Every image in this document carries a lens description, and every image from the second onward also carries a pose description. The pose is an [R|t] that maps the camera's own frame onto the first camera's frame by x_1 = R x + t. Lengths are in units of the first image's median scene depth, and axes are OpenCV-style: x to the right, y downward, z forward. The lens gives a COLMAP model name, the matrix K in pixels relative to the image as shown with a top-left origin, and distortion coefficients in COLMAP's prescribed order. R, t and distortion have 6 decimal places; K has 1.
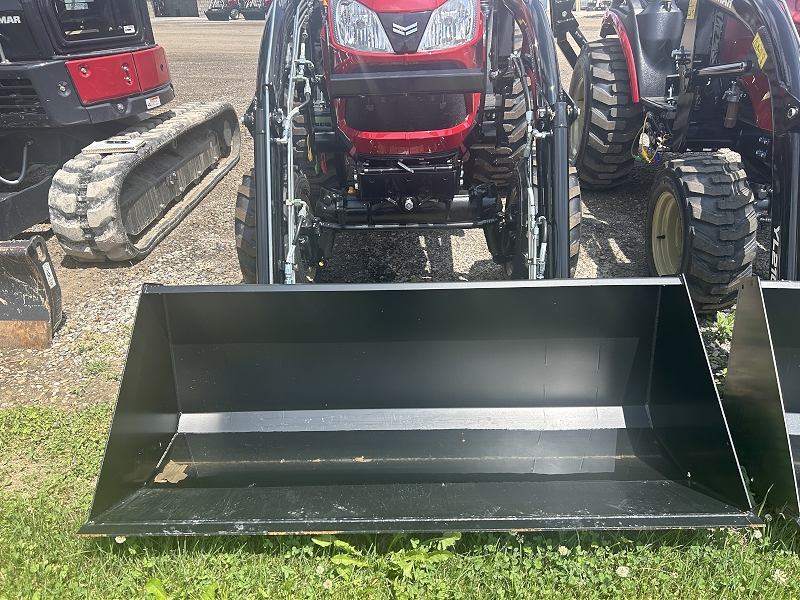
lens RADIAL K [[605.7, 0, 400.0], [0, 605.7, 300.0], [0, 0, 1]] dist [0.053107, -0.055008]
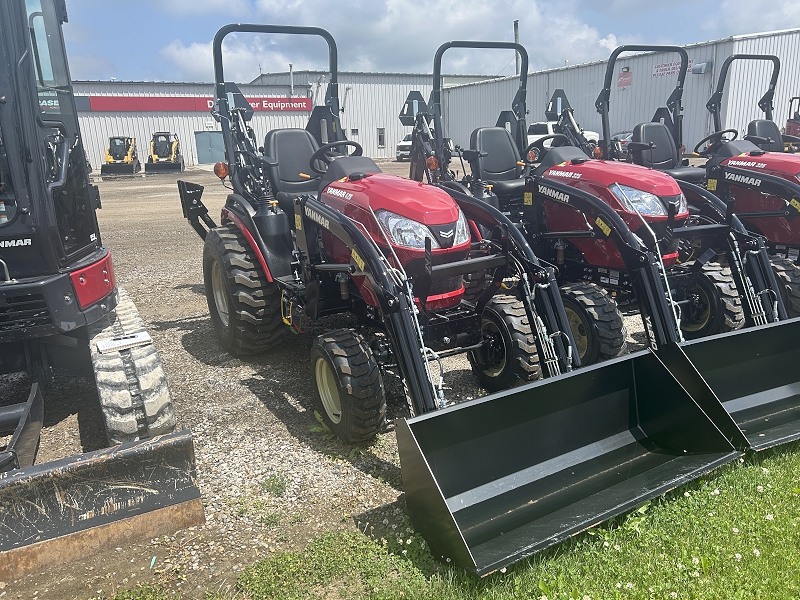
lens RADIAL K [[605.7, 0, 400.0], [0, 605.7, 300.0], [0, 0, 1]] dist [0.053107, -0.055008]
pose [[0.862725, -0.139494, 0.486053, -0.618181], [0.239640, 0.959193, -0.150069, -0.047213], [-0.445285, 0.245946, 0.860948, -0.187176]]
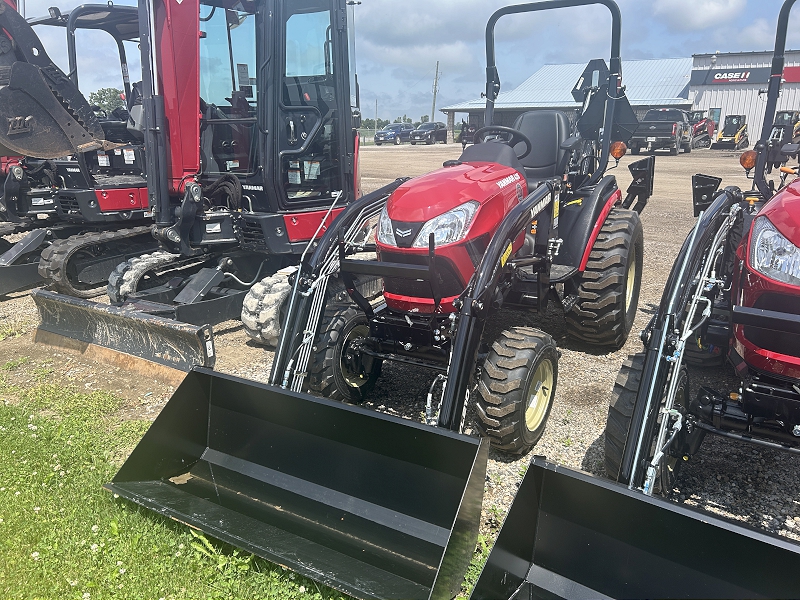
lens RADIAL K [[605.7, 0, 400.0], [0, 605.7, 300.0], [0, 0, 1]] dist [0.053107, -0.055008]
pose [[0.869483, 0.150278, -0.470548, 0.496793], [-0.229212, 0.966578, -0.114846, -0.078861], [0.437562, 0.207711, 0.874869, -0.178192]]
